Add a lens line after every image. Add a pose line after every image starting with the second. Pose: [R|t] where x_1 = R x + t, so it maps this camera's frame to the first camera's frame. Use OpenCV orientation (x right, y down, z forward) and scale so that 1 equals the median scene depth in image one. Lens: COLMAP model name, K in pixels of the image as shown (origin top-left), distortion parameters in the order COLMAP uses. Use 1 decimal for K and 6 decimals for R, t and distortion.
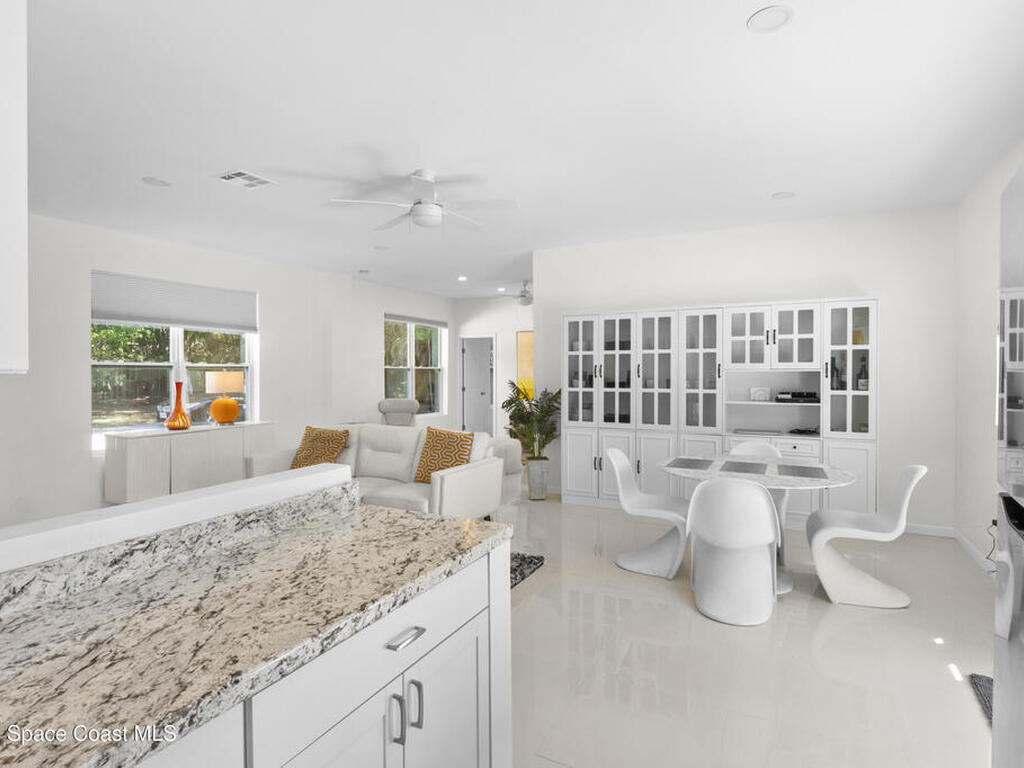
lens RADIAL K [[545.4, 0, 515.0], [0, 545.4, 380.2], [0, 0, 1]] dist [0.000879, 0.000254]
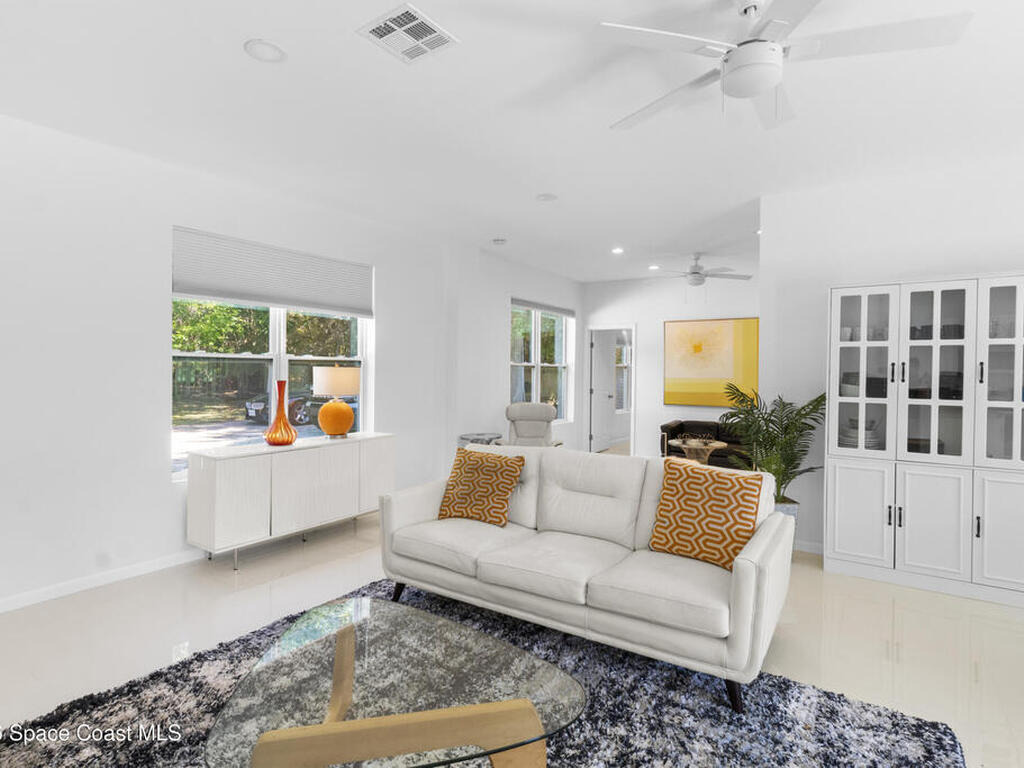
lens RADIAL K [[545.4, 0, 515.0], [0, 545.4, 380.2], [0, 0, 1]] dist [0.000879, 0.000254]
pose [[0.992937, 0.012900, -0.117937, -0.200907], [-0.012566, 0.999915, 0.003575, -0.003549], [0.117973, -0.002068, 0.993015, 0.283036]]
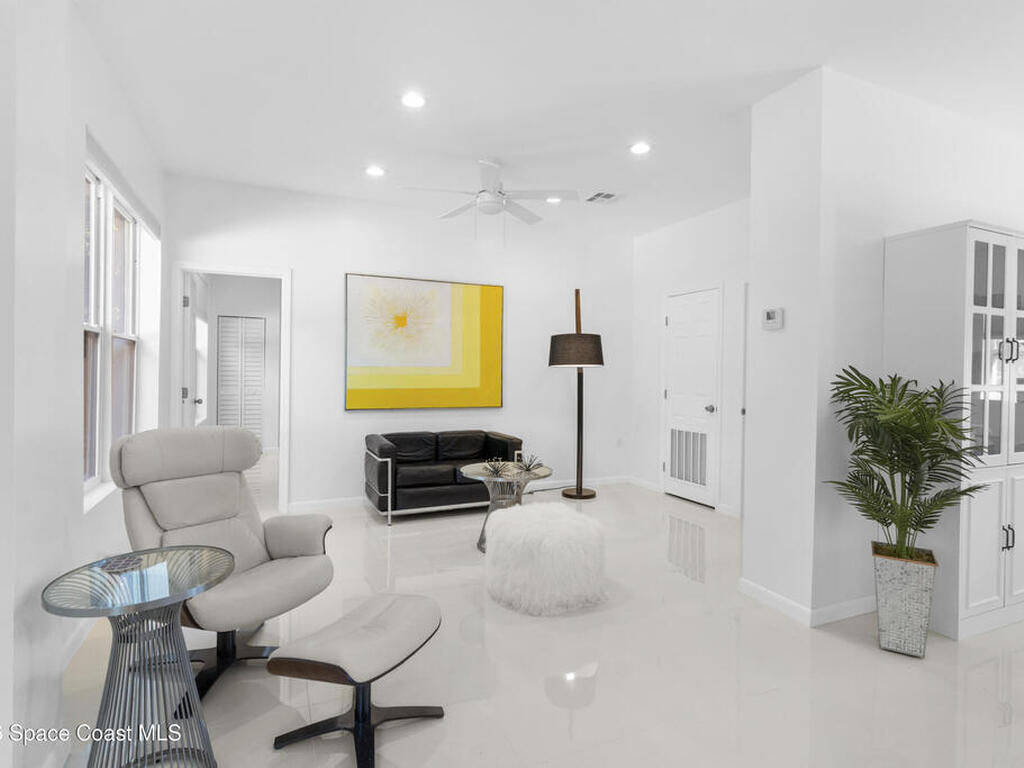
lens RADIAL K [[545.4, 0, 515.0], [0, 545.4, 380.2], [0, 0, 1]] dist [0.000879, 0.000254]
pose [[0.630697, 0.000033, 0.776029, -0.467956], [-0.004023, 0.999987, 0.003226, 0.008478], [-0.776019, -0.005156, 0.630688, 0.959095]]
